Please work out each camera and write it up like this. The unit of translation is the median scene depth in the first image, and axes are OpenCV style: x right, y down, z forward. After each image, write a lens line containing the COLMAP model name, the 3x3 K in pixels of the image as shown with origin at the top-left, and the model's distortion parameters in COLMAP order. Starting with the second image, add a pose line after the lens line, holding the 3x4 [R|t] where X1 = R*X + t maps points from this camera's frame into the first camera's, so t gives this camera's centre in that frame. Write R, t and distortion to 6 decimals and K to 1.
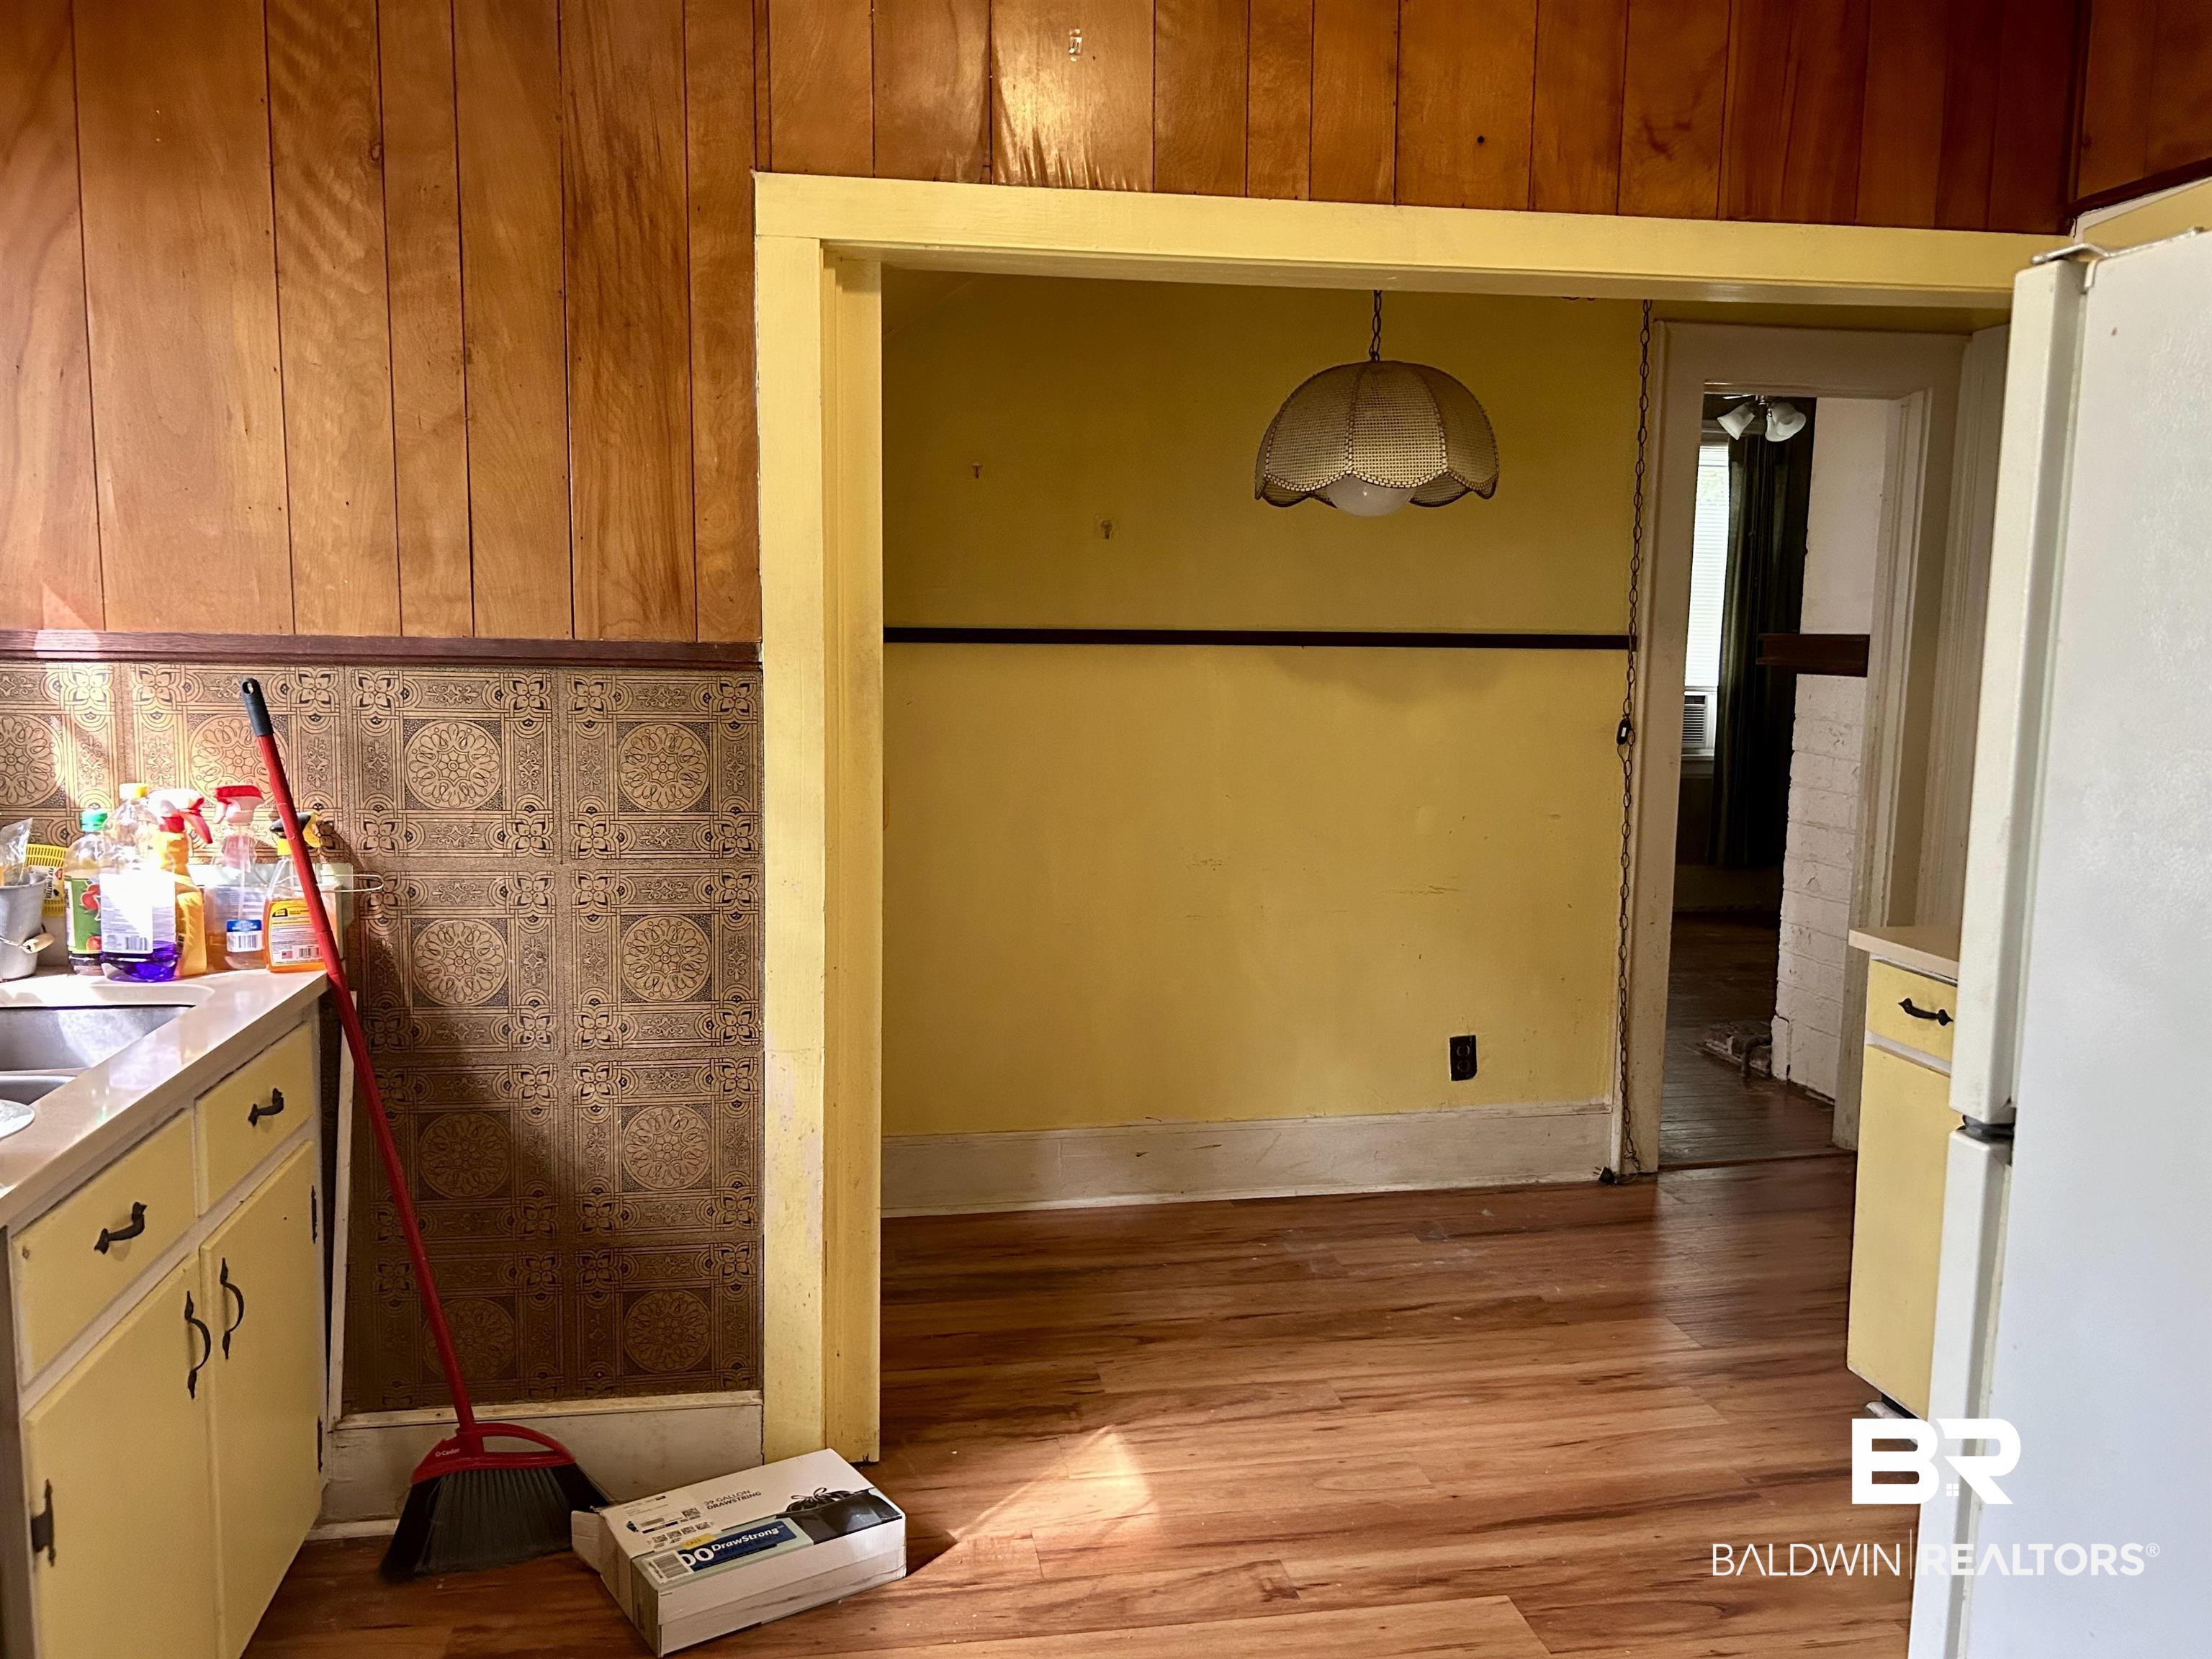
lens RADIAL K [[1680.3, 0, 1099.7], [0, 1680.3, 826.2], [0, 0, 1]] dist [0.058021, -0.063862]
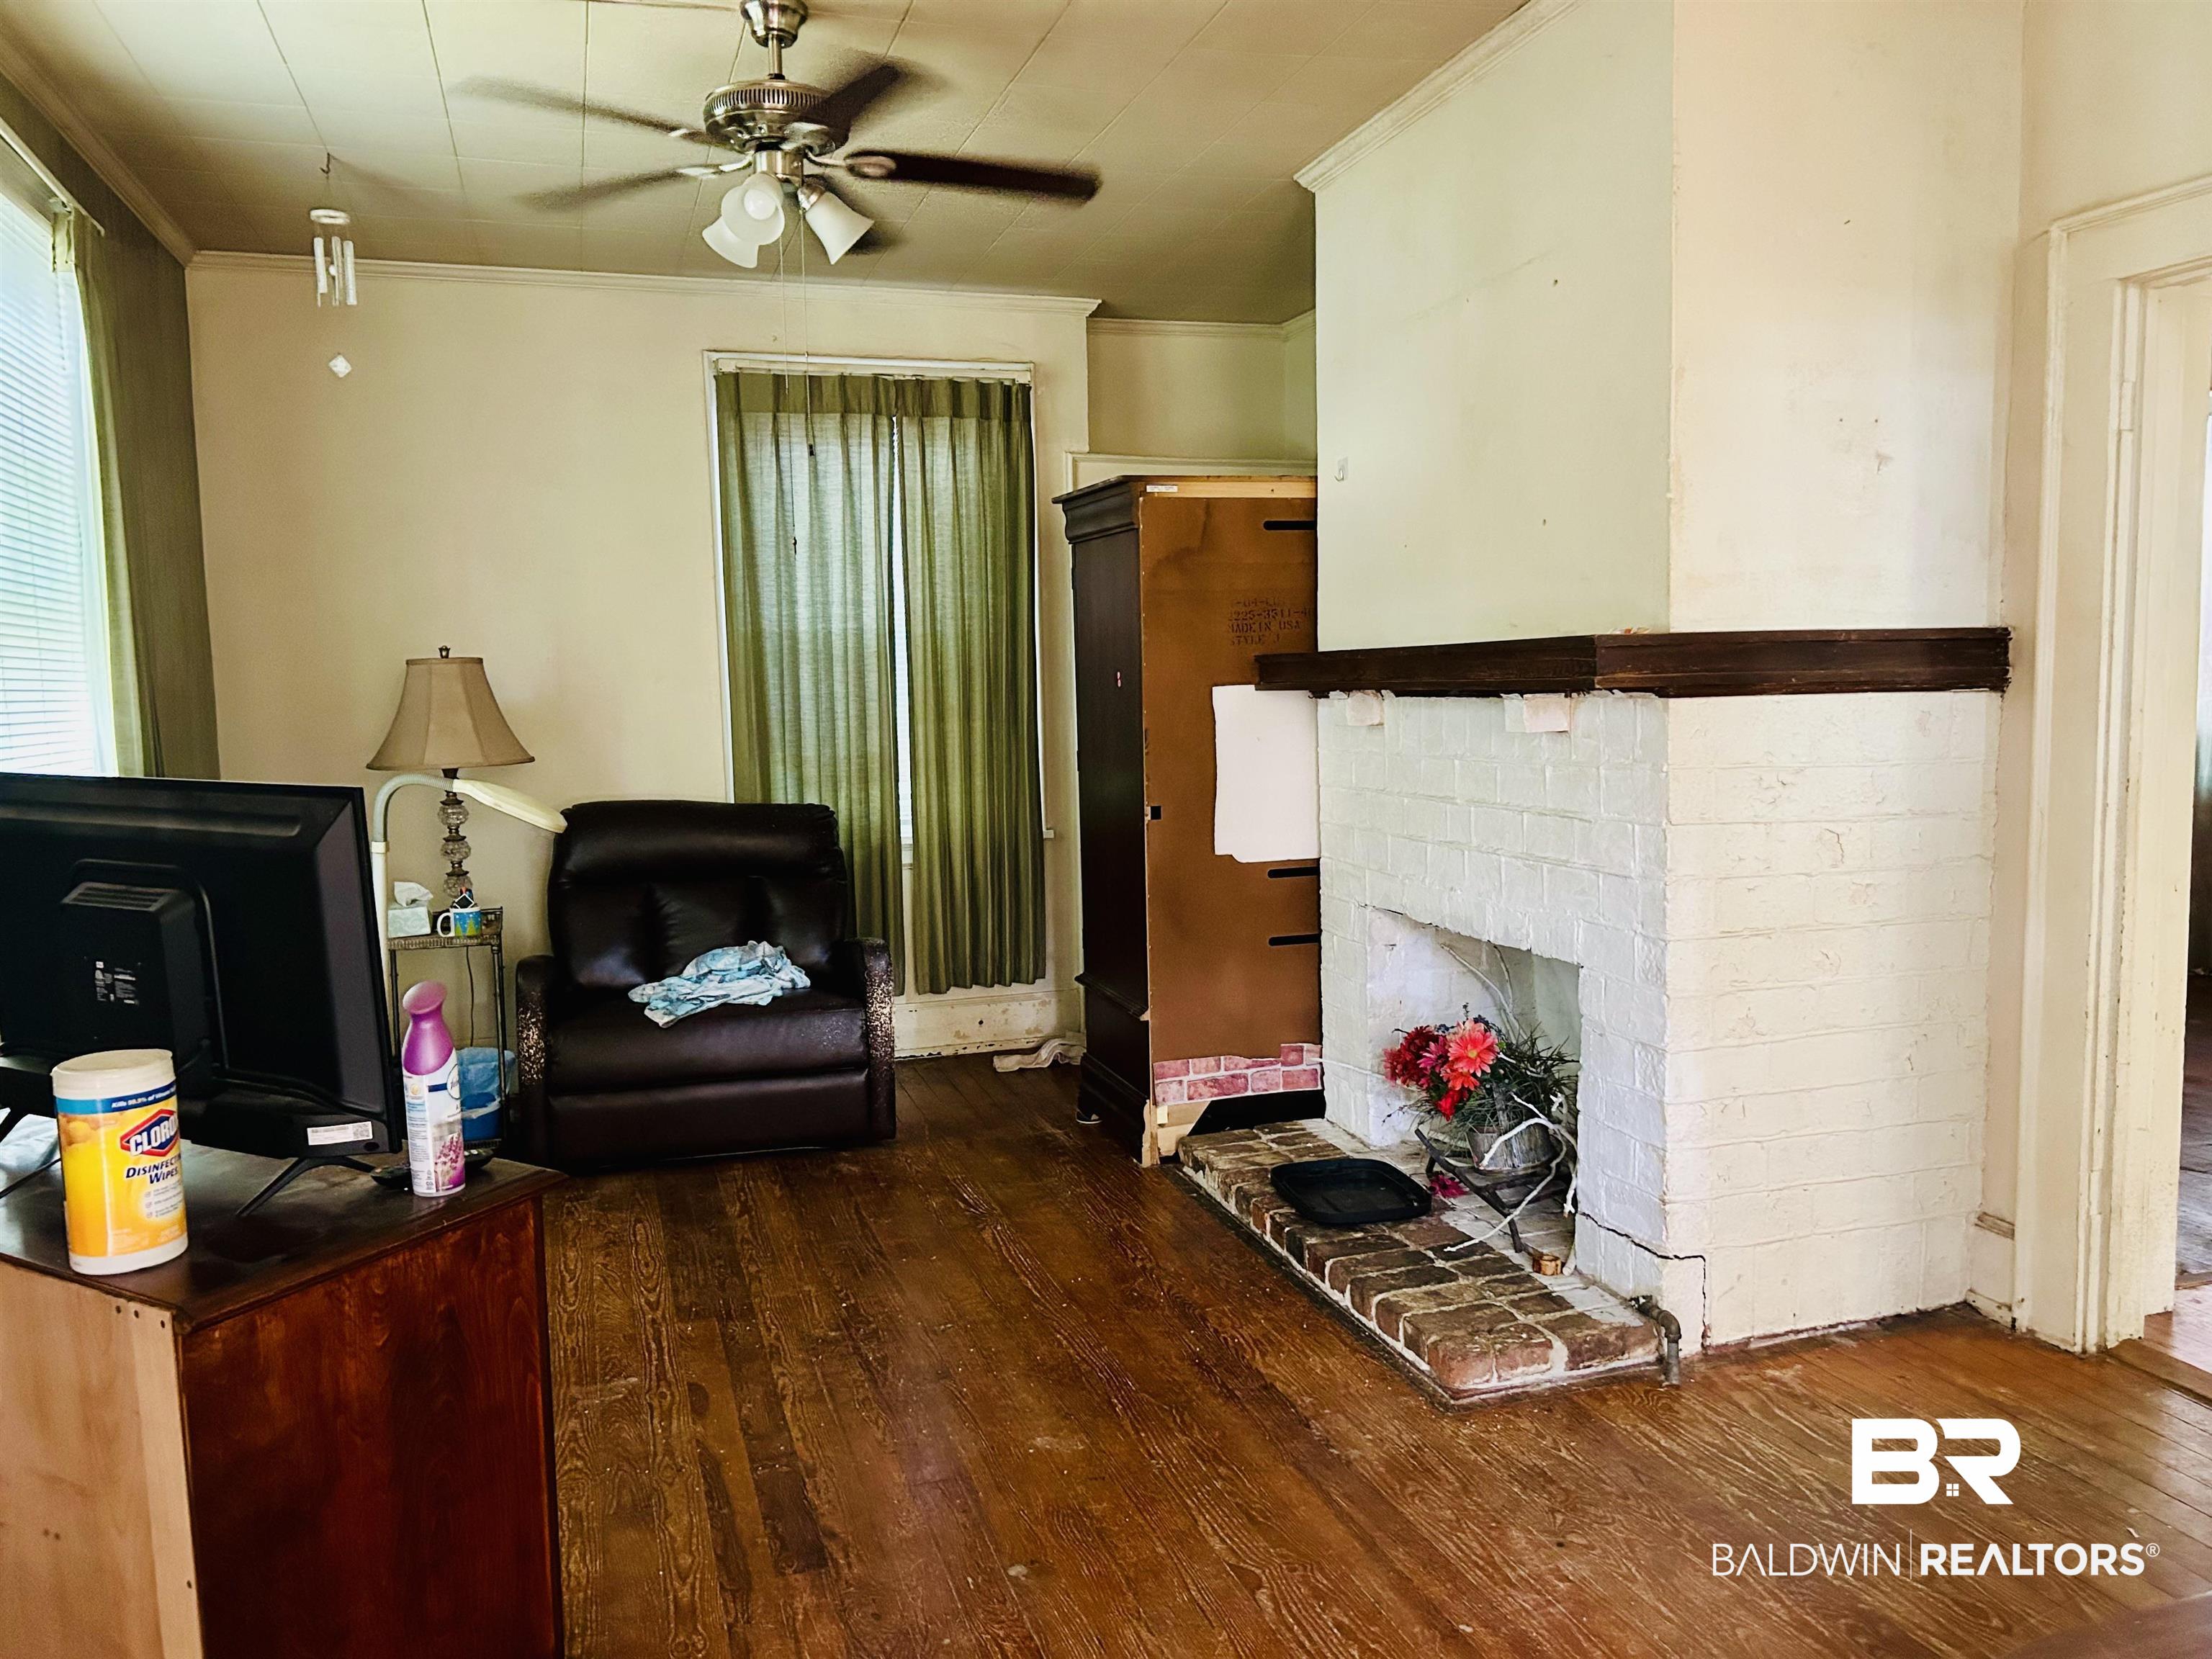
lens RADIAL K [[1680.3, 0, 1121.2], [0, 1680.3, 834.5], [0, 0, 1]] dist [0.058021, -0.063862]
pose [[-0.127456, -0.108557, 0.985886, -0.239823], [0.135530, 0.982763, 0.125734, -0.216001], [-0.982541, 0.149643, -0.110546, 1.895912]]
